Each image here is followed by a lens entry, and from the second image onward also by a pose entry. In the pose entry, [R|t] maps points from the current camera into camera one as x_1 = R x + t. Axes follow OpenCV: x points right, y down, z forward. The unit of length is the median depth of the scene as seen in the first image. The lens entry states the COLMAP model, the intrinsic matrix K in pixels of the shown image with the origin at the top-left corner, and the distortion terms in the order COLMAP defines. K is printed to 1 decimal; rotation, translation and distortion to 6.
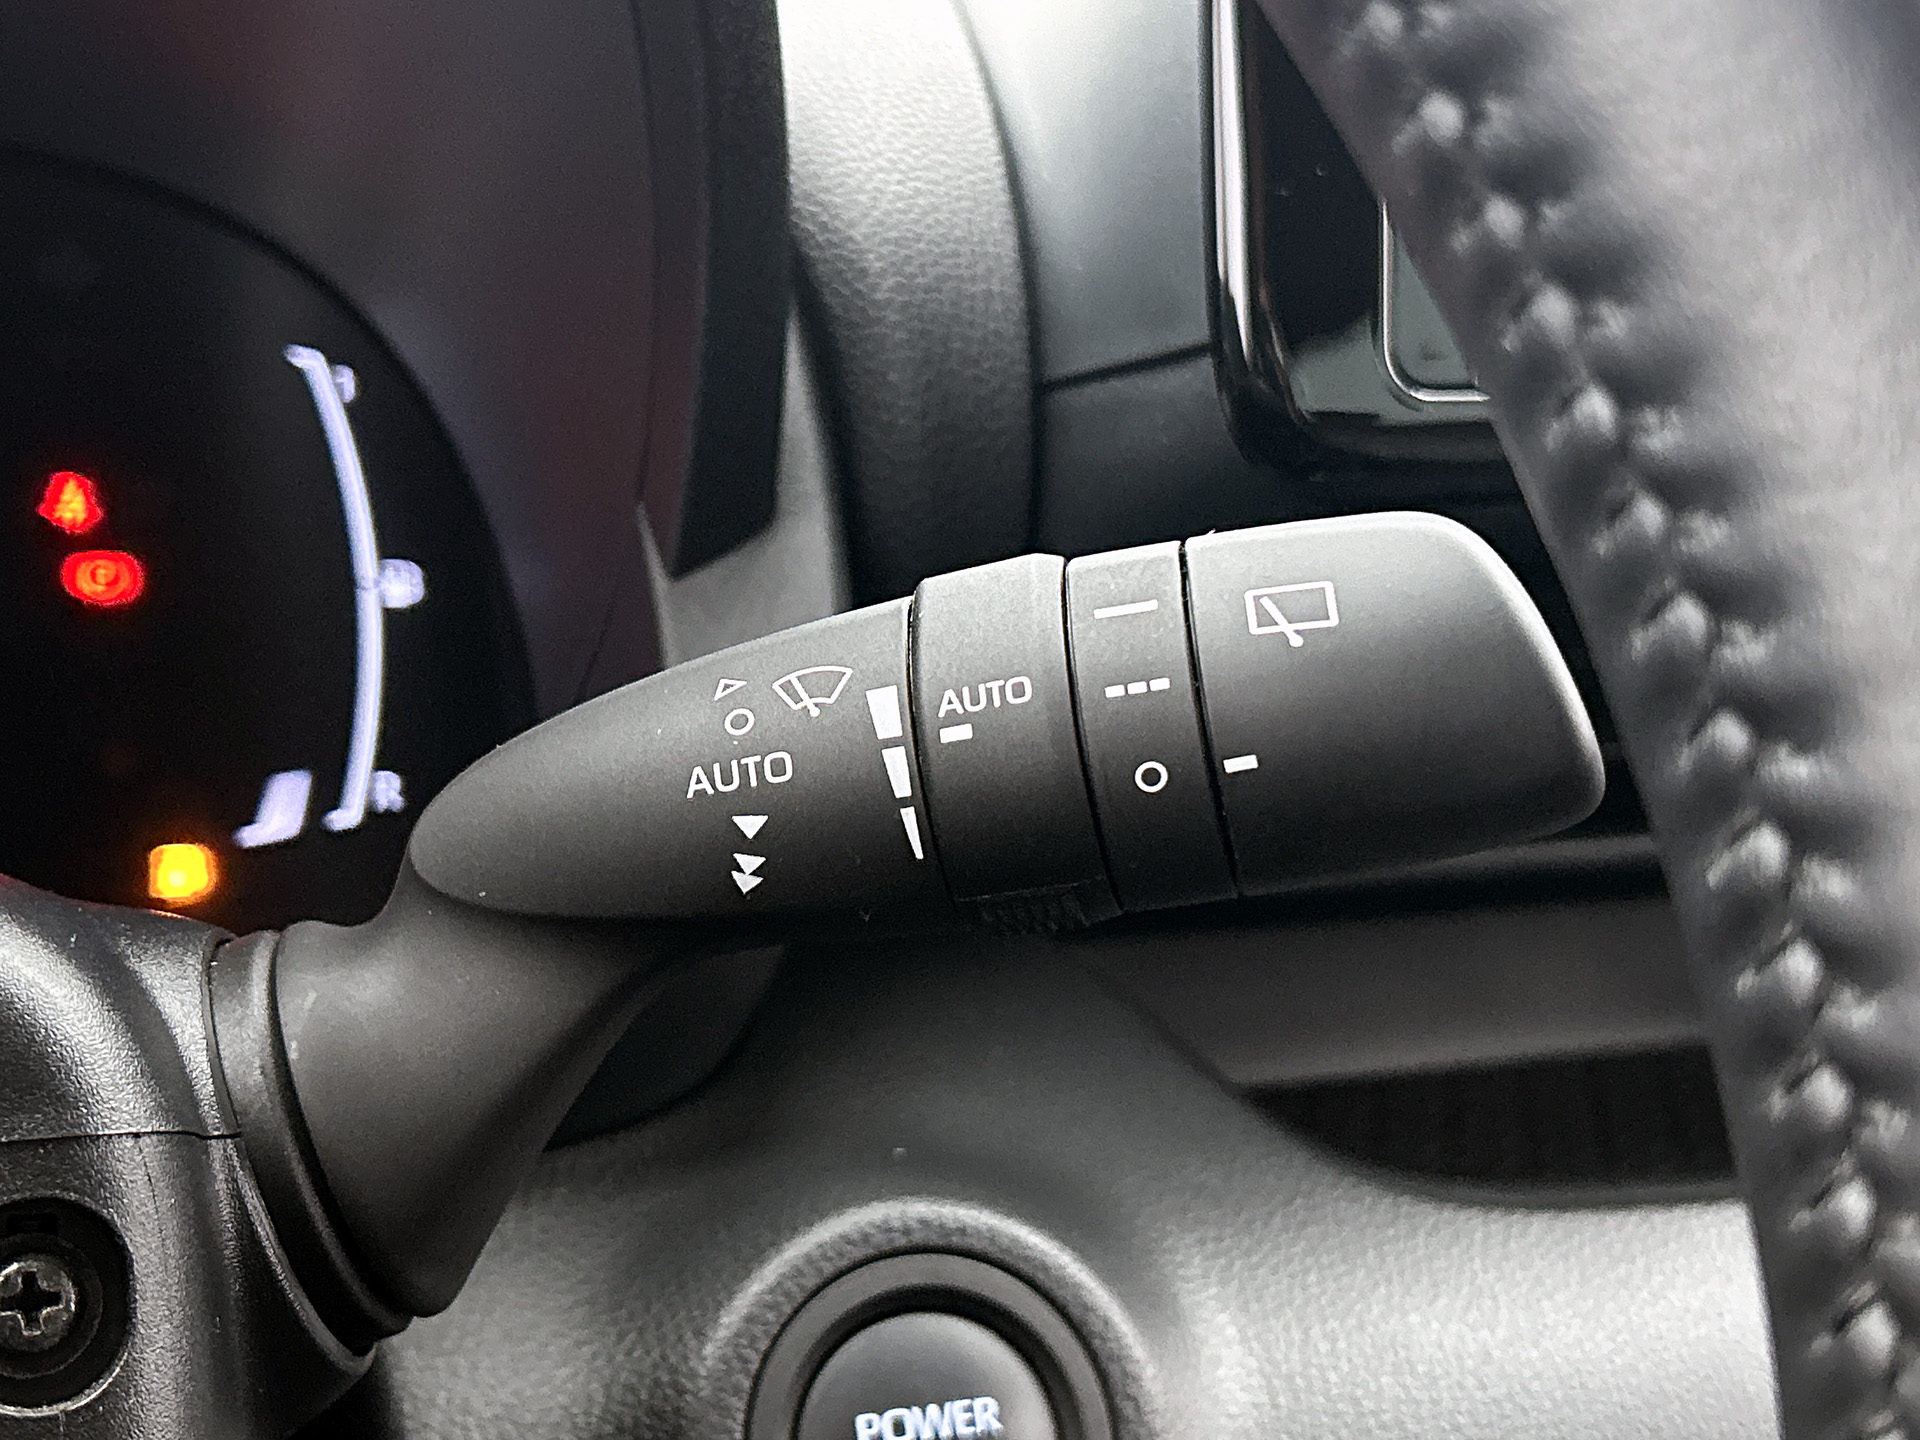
lens RADIAL K [[2807.5, 0, 960.0], [0, 2807.5, 720.0], [0, 0, 1]] dist [0.017946, 0.031787]
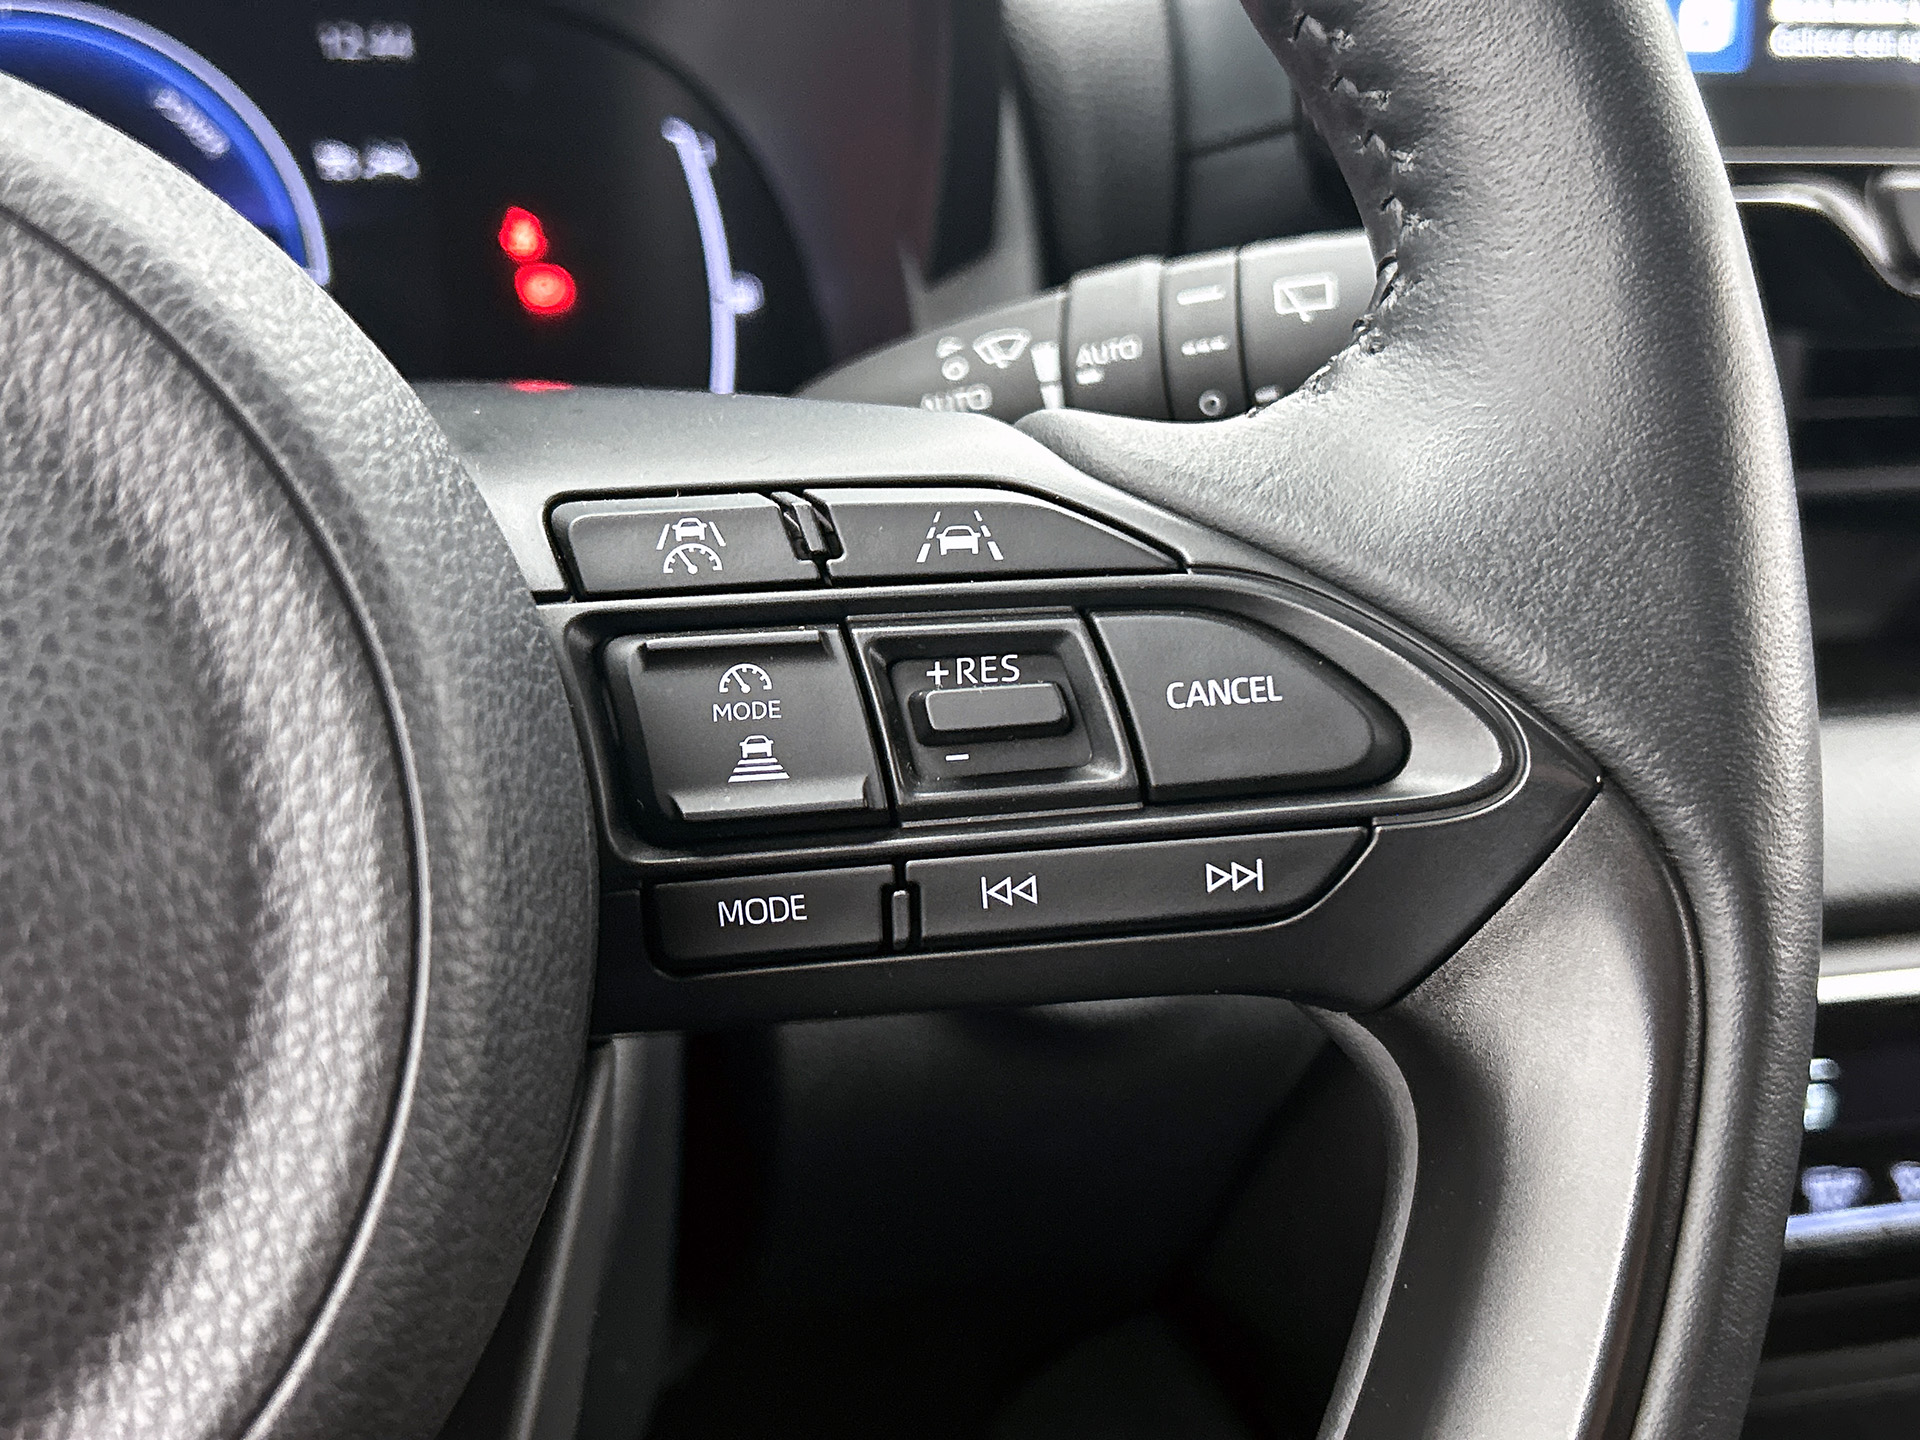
lens RADIAL K [[2201.2, 0, 960.0], [0, 2201.2, 720.0], [0, 0, 1]] dist [0.221529, -0.869121]
pose [[0.994879, 0.020767, -0.098915, 0.037661], [-0.008088, 0.991883, 0.126894, 0.027438], [0.100747, -0.125444, 0.986972, -0.186187]]
